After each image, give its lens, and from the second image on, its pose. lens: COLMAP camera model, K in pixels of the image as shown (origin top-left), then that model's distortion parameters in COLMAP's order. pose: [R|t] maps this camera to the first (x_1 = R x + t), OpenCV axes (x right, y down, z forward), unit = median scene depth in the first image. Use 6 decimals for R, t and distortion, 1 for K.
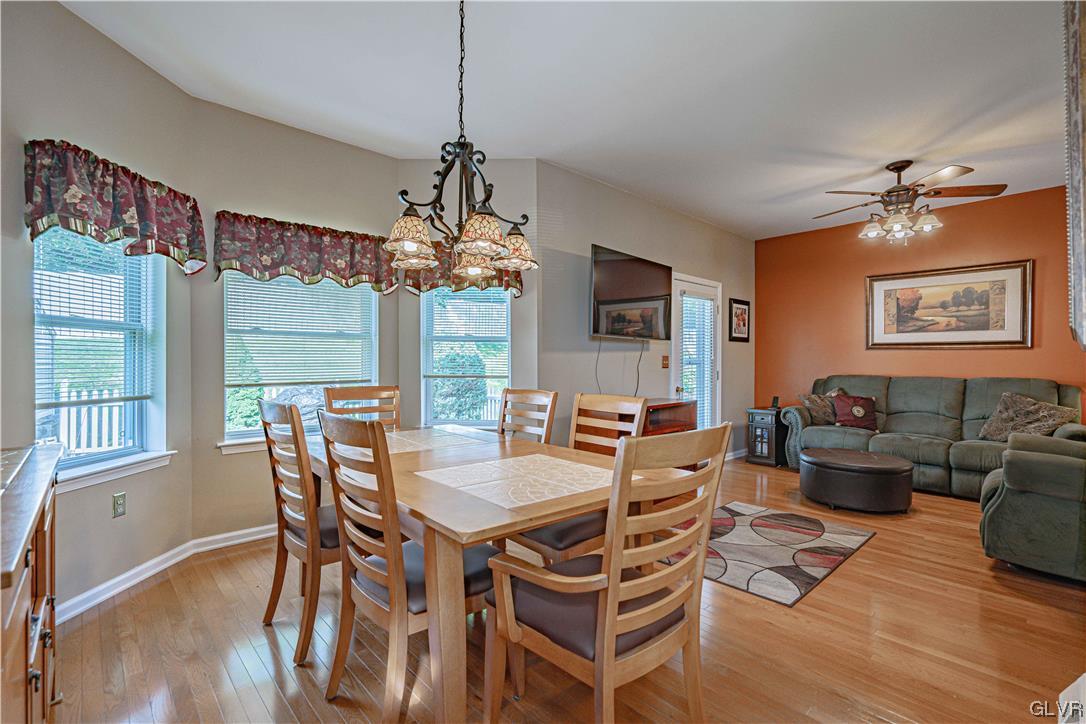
lens RADIAL K [[494.3, 0, 543.0], [0, 494.3, 362.0], [0, 0, 1]] dist [-0.002395, -0.000132]
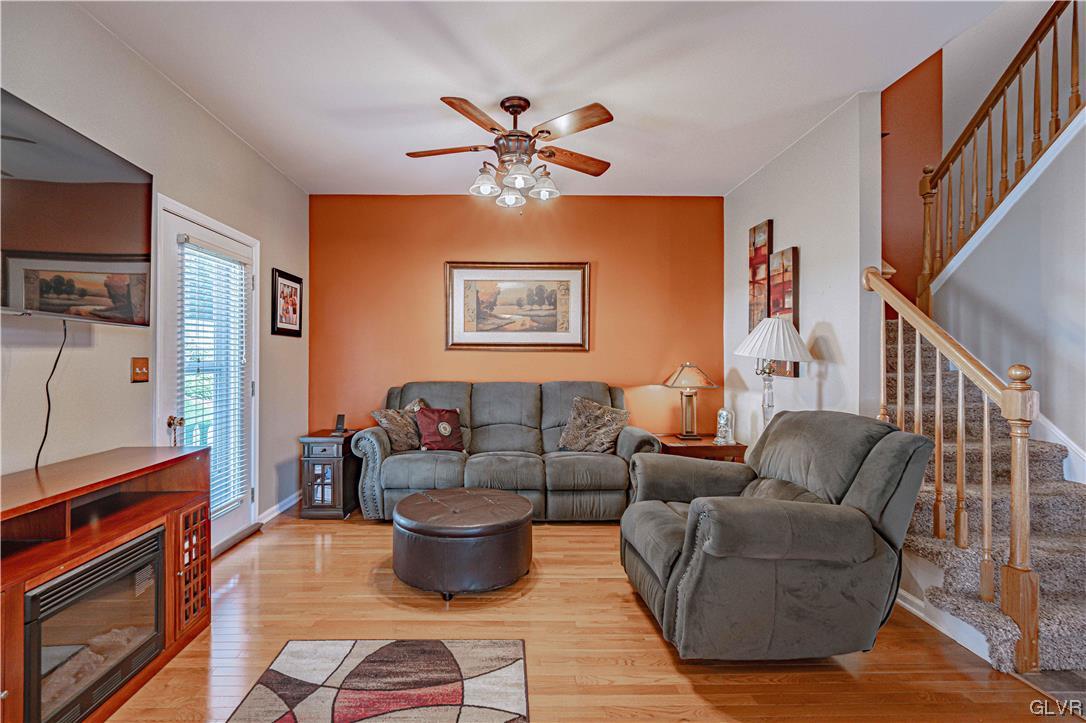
lens RADIAL K [[493.8, 0, 520.0], [0, 493.8, 358.7], [0, 0, 1]] dist [-0.002203, 0.000314]
pose [[0.667285, 0.000387, 0.744802, 0.136917], [0.002318, 0.999994, -0.002597, -0.009573], [-0.744799, 0.003460, 0.667280, 0.398280]]
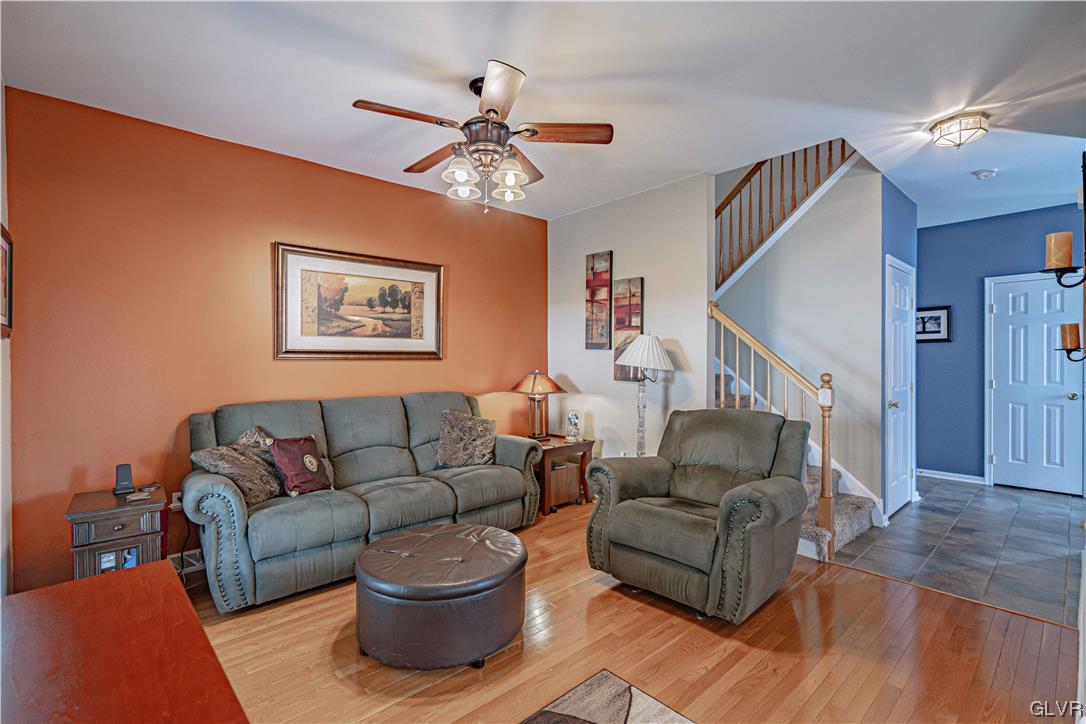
lens RADIAL K [[489.5, 0, 537.4], [0, 489.5, 363.6], [0, 0, 1]] dist [-0.000185, 0.000645]
pose [[0.021860, -0.010444, 0.999706, 0.049224], [0.007762, 0.999917, 0.010276, -0.026298], [-0.999731, 0.007535, 0.021939, 0.732881]]
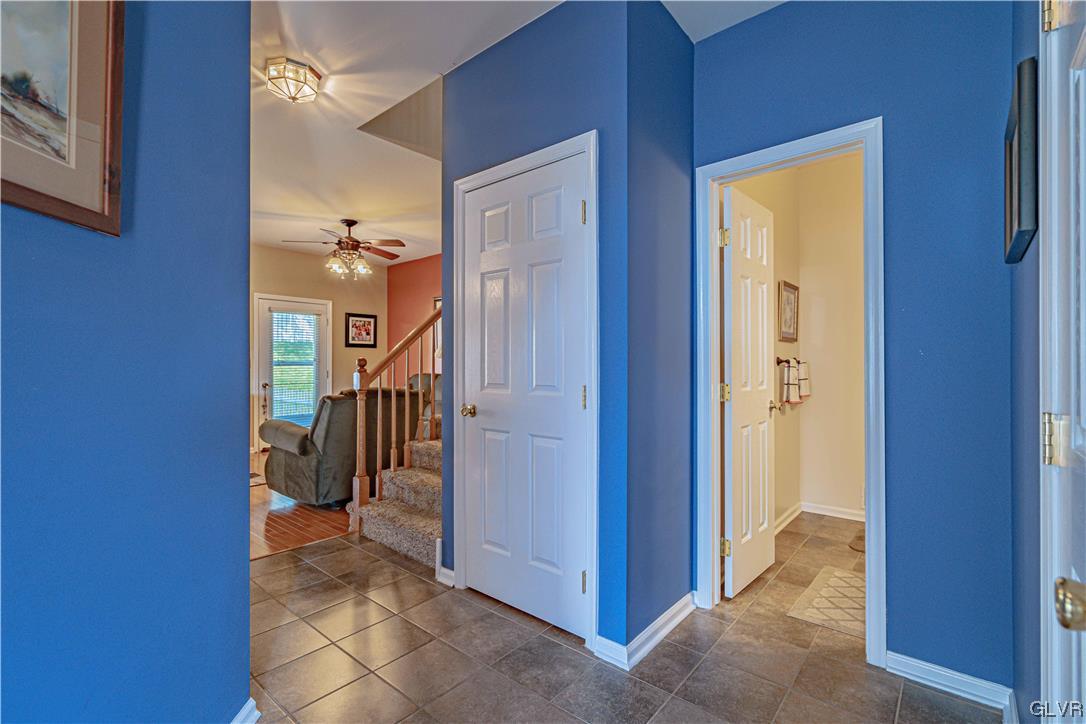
lens RADIAL K [[489.5, 0, 537.4], [0, 489.5, 363.6], [0, 0, 1]] dist [-0.000185, 0.000645]
pose [[0.994132, -0.002269, 0.108148, 0.879687], [0.002729, 0.999988, -0.004113, 0.007549], [-0.108137, 0.004384, 0.994126, -0.346003]]
